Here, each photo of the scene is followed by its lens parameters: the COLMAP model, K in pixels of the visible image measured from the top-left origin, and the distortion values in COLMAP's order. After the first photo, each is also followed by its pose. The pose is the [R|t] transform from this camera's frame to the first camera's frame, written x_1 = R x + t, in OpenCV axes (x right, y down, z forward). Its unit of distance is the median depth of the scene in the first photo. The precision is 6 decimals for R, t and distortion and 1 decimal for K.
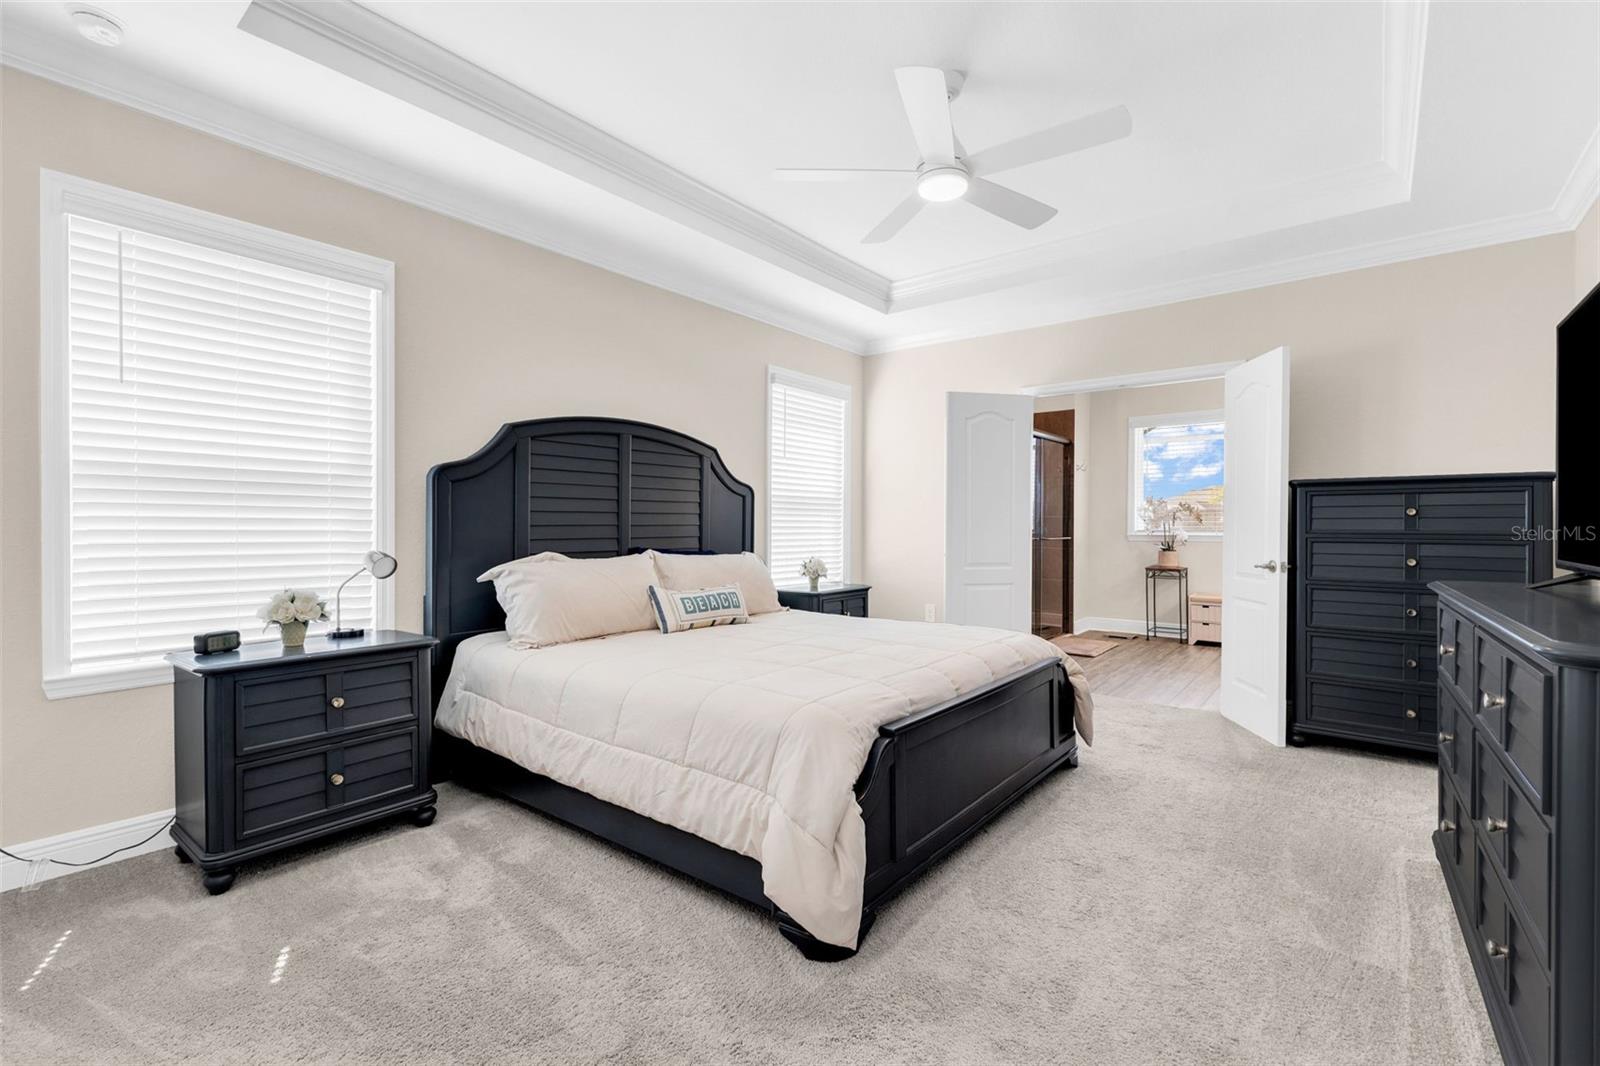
lens RADIAL K [[689.5, 0, 802.8], [0, 689.5, 524.9], [0, 0, 1]] dist [0.000539, -0.000142]
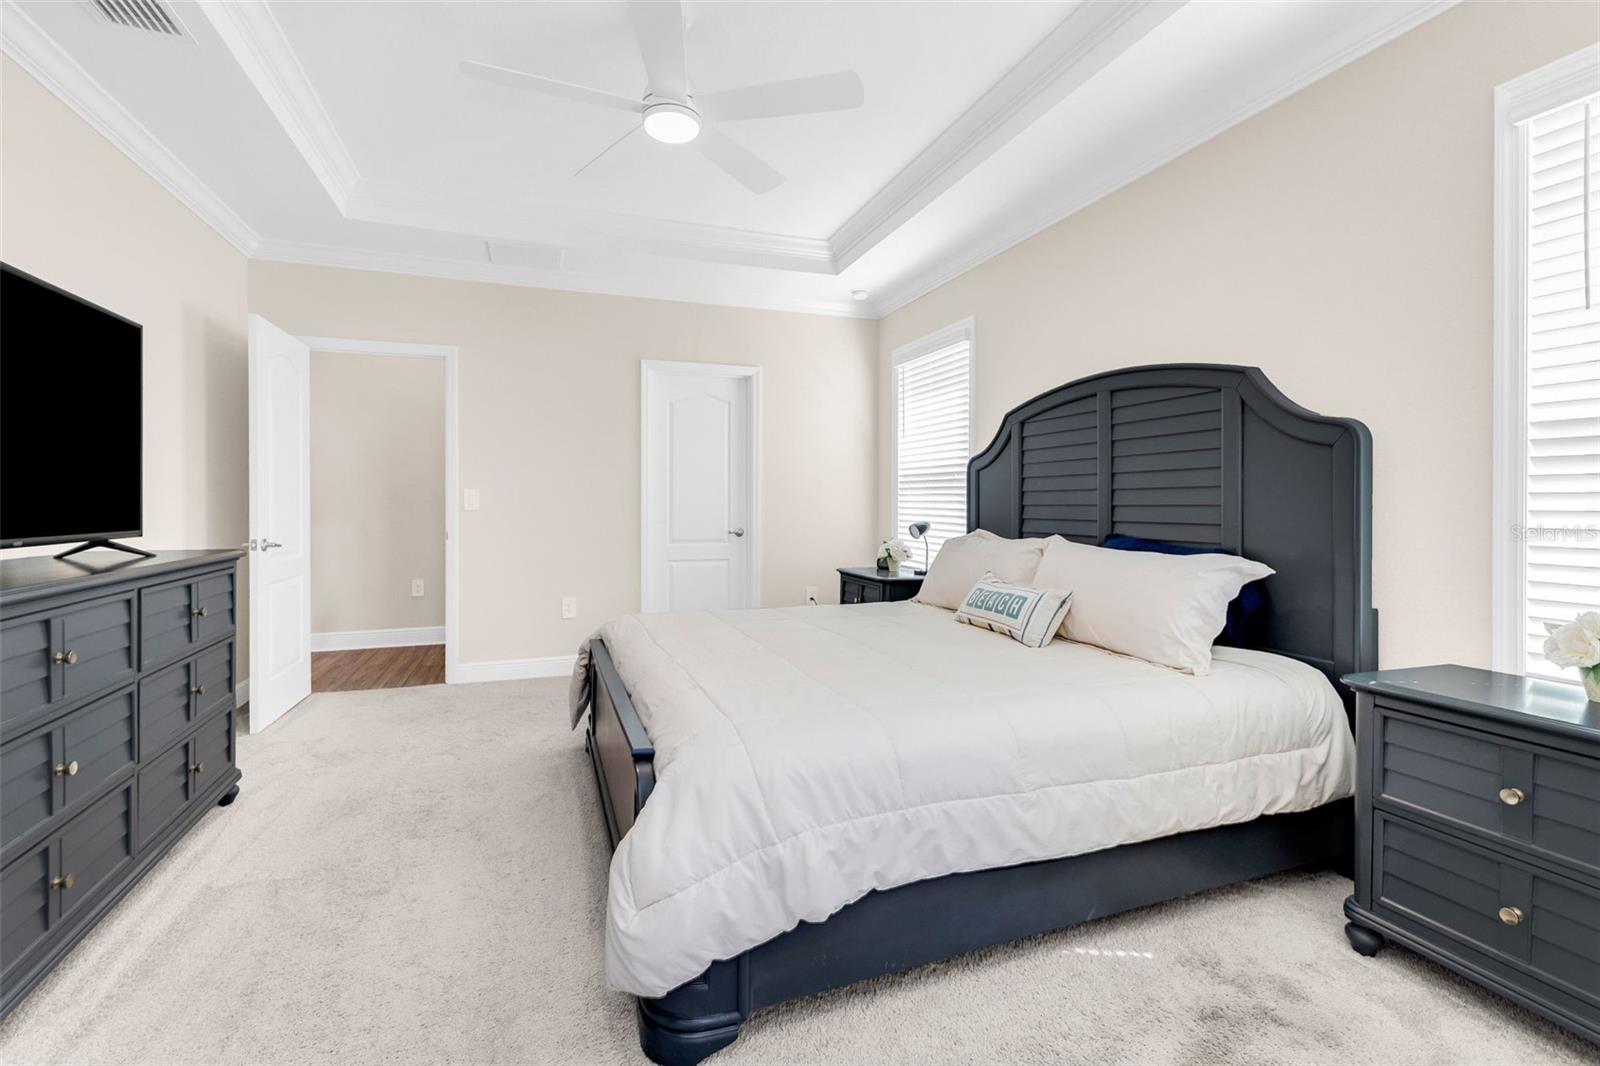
lens RADIAL K [[726.1, 0, 801.3], [0, 726.1, 517.4], [0, 0, 1]] dist [-0.003348, -0.000390]
pose [[-0.521629, 0.012282, -0.853084, 0.684527], [-0.002814, 0.999866, 0.016115, 0.002589], [0.853168, 0.010807, -0.521524, 1.225498]]
